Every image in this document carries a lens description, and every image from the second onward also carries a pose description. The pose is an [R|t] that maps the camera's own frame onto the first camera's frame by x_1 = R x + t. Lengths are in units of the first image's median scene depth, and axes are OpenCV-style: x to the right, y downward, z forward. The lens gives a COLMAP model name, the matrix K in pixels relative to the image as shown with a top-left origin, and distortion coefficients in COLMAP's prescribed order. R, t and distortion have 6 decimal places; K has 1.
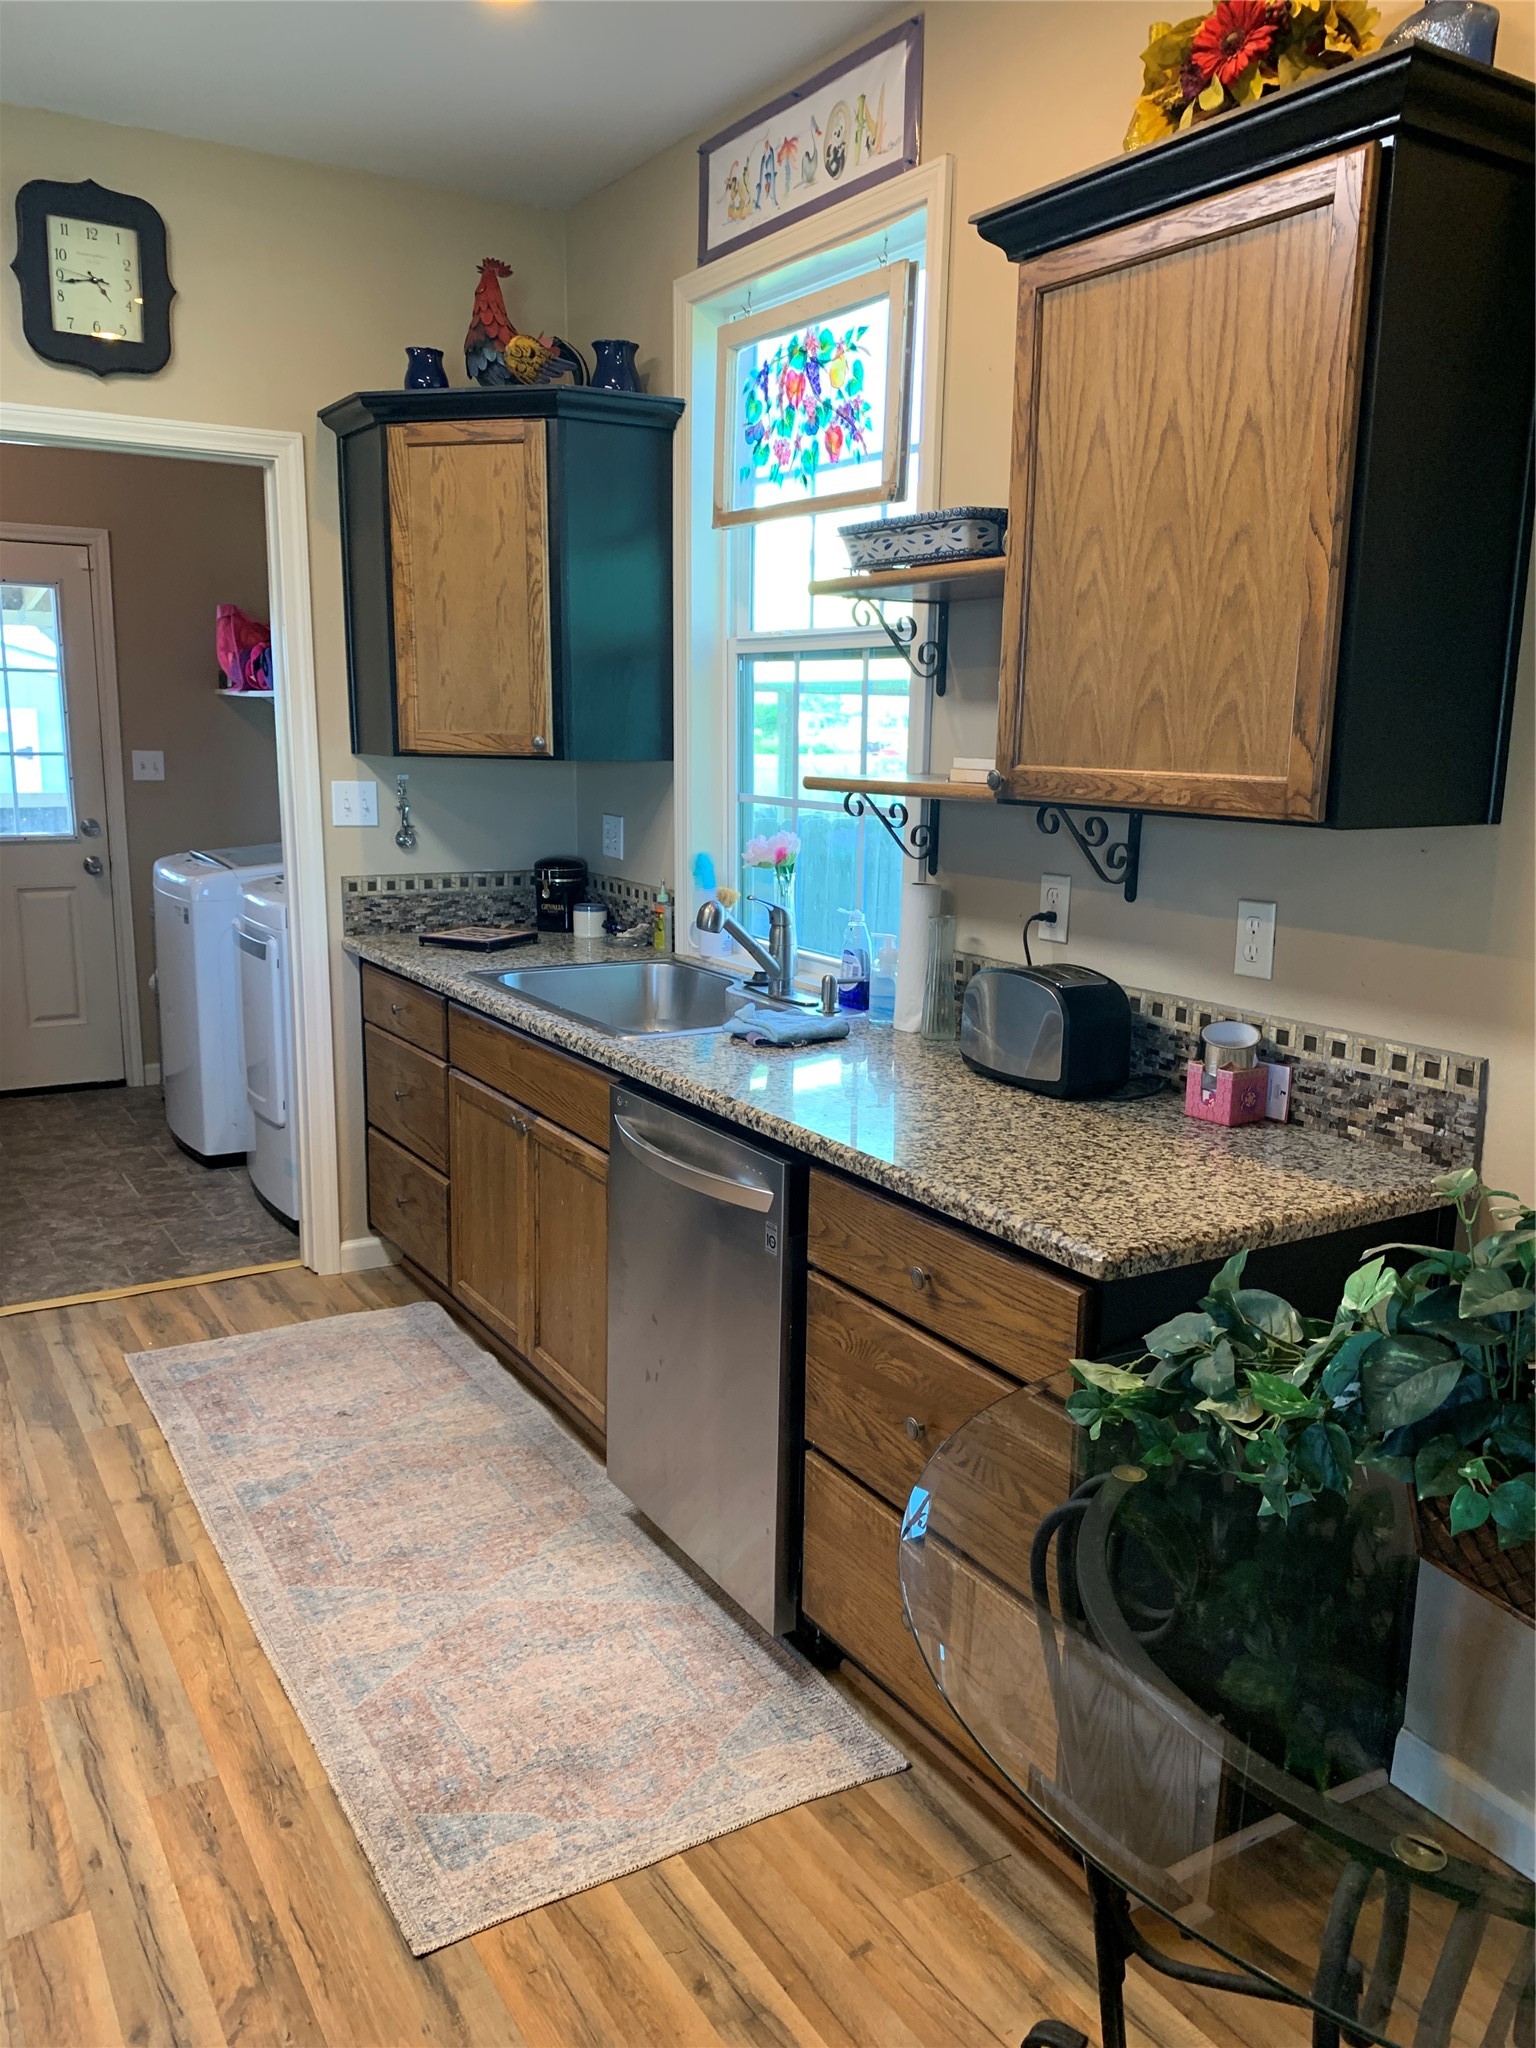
lens RADIAL K [[1591.7, 0, 765.3], [0, 1591.7, 1036.7], [0, 0, 1]] dist [0.006242, -0.001996]
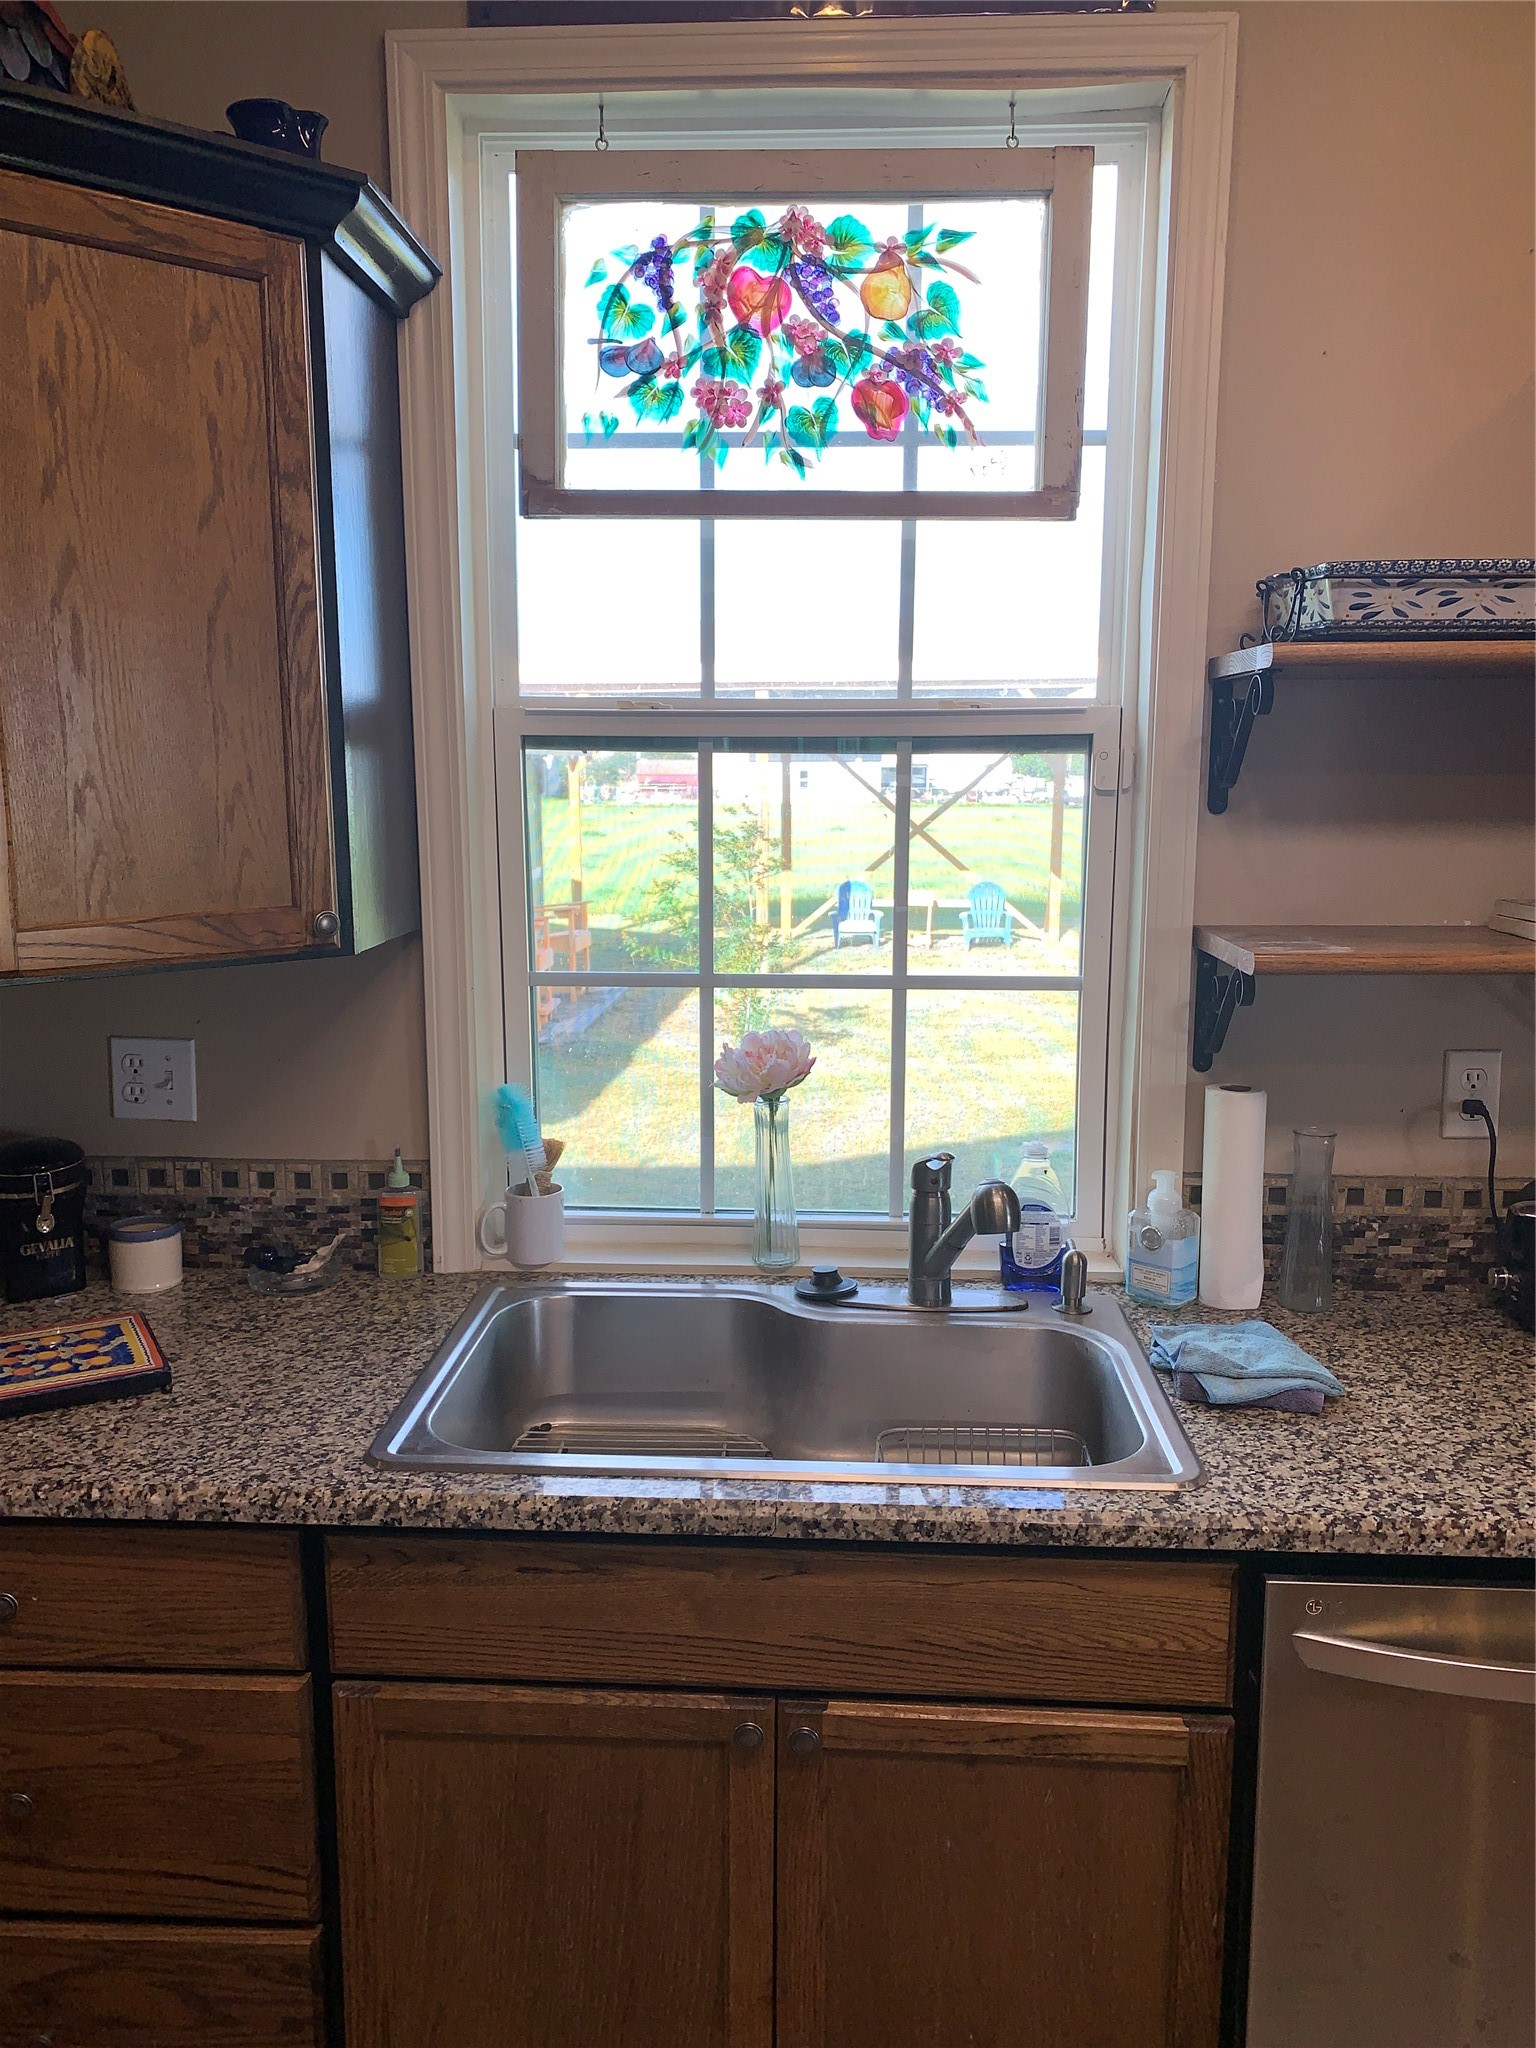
lens RADIAL K [[1678.2, 0, 766.6], [0, 1678.2, 1003.0], [0, 0, 1]] dist [0.014596, 0.009601]
pose [[0.560978, -0.126390, 0.818125, -0.522475], [0.174664, 0.984099, 0.032265, -0.170280], [-0.809194, 0.124797, 0.574134, 0.671479]]
